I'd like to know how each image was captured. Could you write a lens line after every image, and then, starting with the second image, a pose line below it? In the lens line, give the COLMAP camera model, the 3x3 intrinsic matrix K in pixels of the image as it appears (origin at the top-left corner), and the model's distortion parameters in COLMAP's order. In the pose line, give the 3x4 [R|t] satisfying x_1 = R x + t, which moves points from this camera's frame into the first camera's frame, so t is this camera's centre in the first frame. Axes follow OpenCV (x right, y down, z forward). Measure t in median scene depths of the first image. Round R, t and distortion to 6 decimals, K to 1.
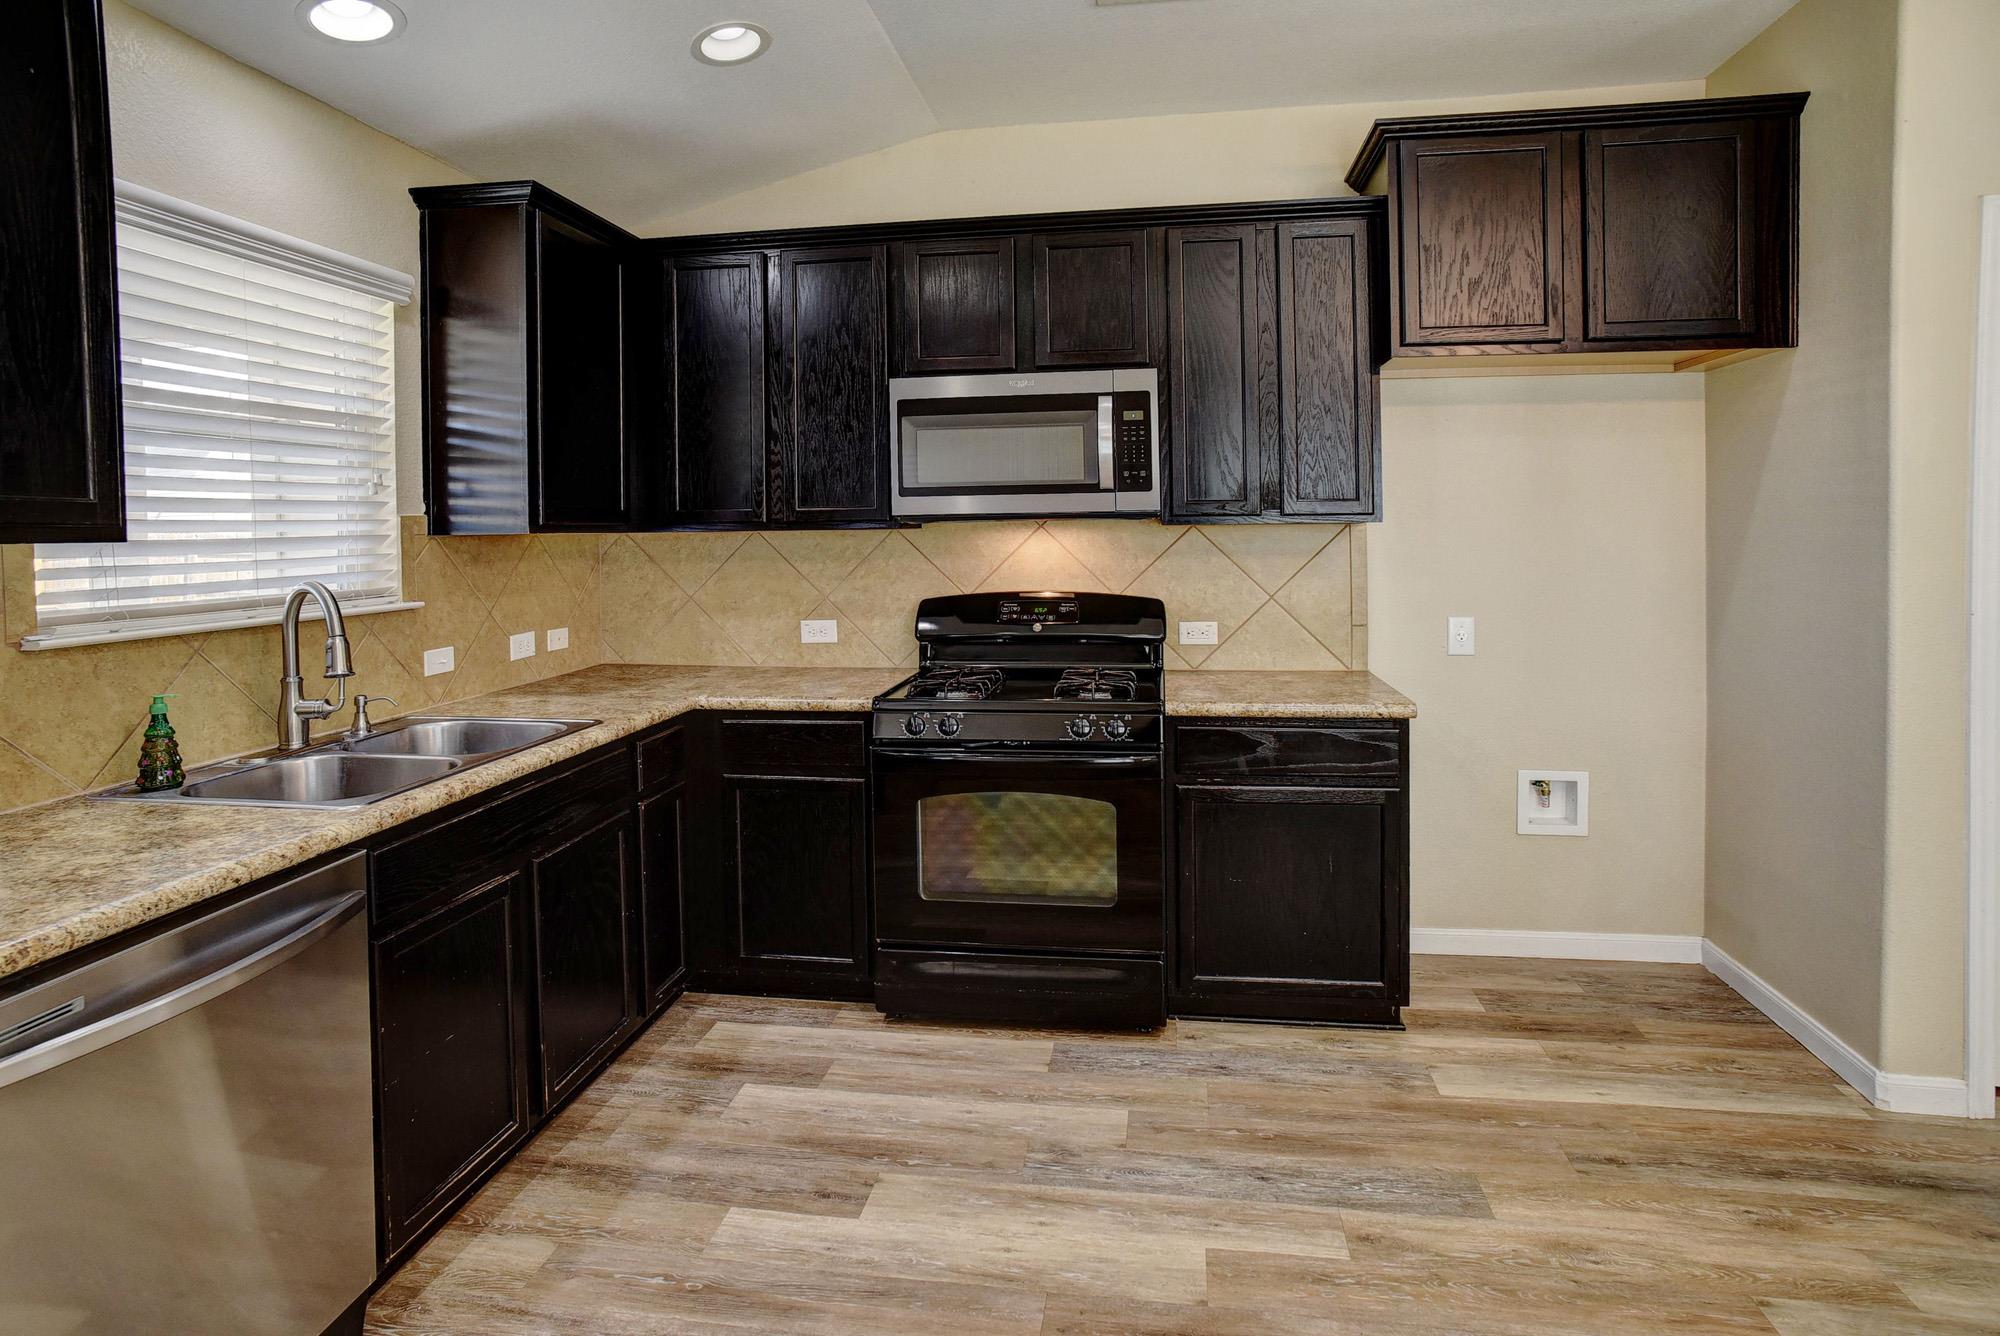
lens RADIAL K [[1075.0, 0, 1057.0], [0, 1075.0, 523.8], [0, 0, 1]] dist [-0.045948, 0.024195]
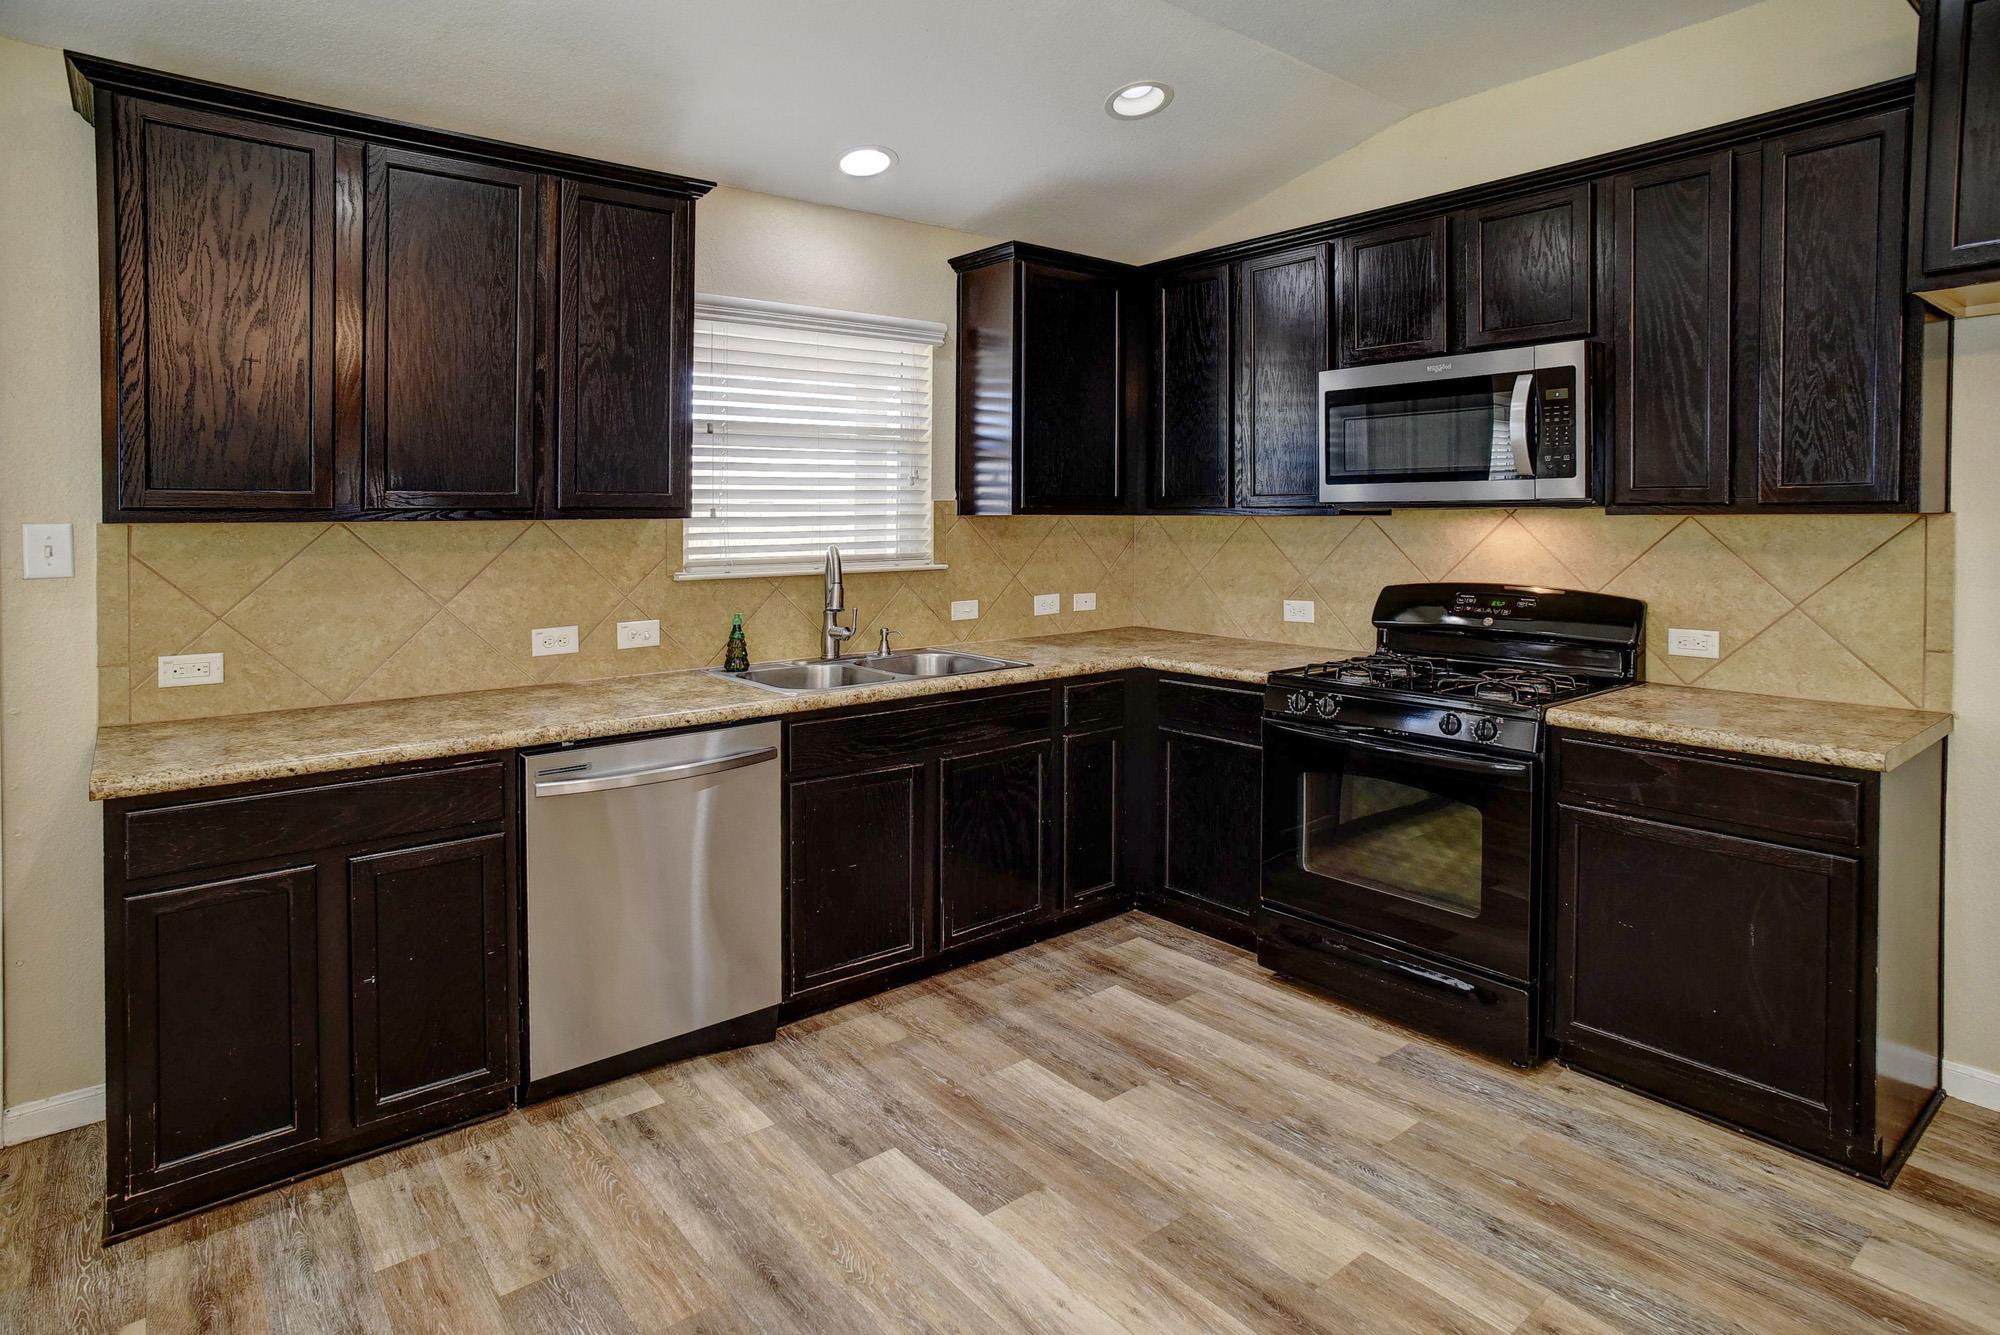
lens RADIAL K [[1165.6, 0, 1162.3], [0, 1165.6, 494.5], [0, 0, 1]] dist [-0.025237, 0.022858]
pose [[0.766795, 0.002214, -0.641888, 0.544991], [-0.007941, 0.999950, -0.006037, -0.009016], [0.641843, 0.009727, 0.766775, 0.036481]]
